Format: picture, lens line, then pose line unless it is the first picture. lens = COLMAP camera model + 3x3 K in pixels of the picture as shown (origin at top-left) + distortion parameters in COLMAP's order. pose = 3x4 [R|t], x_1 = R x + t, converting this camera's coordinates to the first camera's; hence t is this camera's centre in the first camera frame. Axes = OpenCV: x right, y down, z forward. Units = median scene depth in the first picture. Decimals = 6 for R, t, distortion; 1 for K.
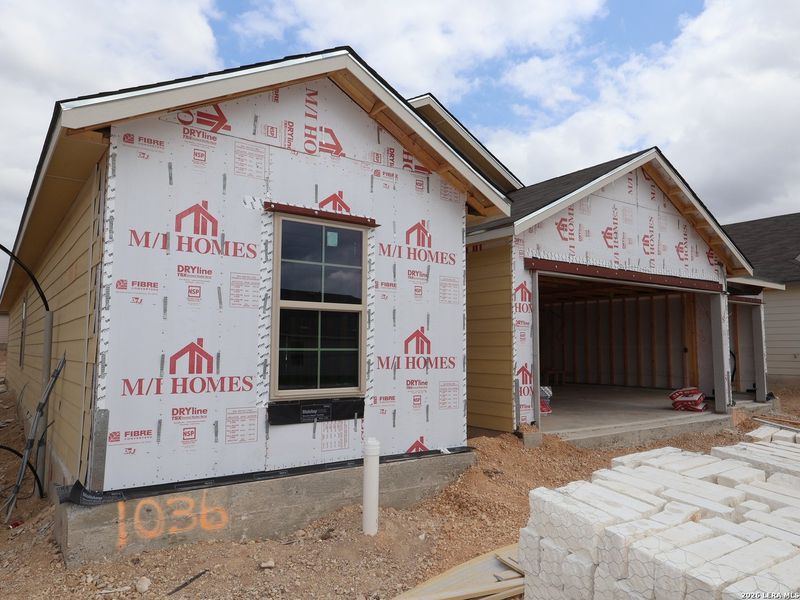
lens RADIAL K [[576.6, 0, 400.0], [0, 576.6, 300.0], [0, 0, 1]] dist [-0.002788, 0.002370]
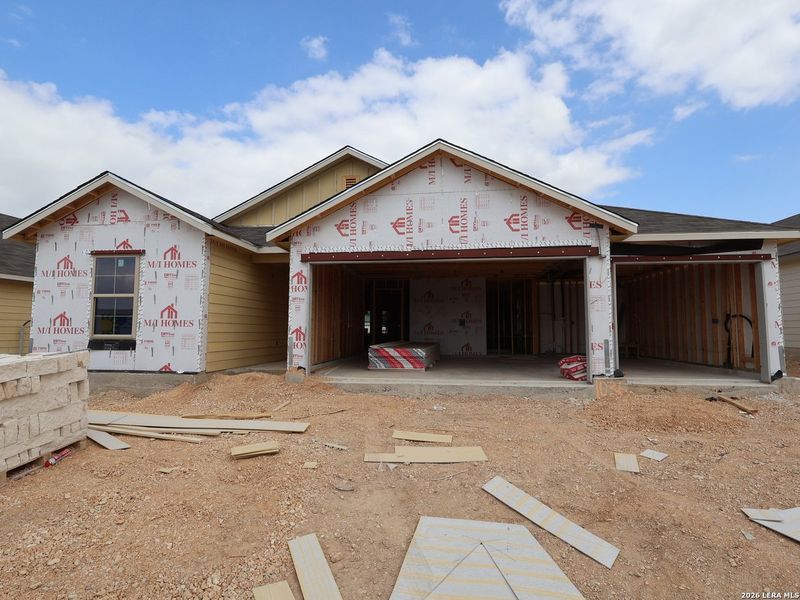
lens RADIAL K [[387.7, 0, 400.0], [0, 387.7, 300.0], [0, 0, 1]] dist [0.000170, 0.001021]
pose [[0.729552, -0.049794, -0.682110, 1.458171], [0.056114, 0.998342, -0.012863, 0.094866], [0.681620, -0.028892, 0.731136, 0.617156]]
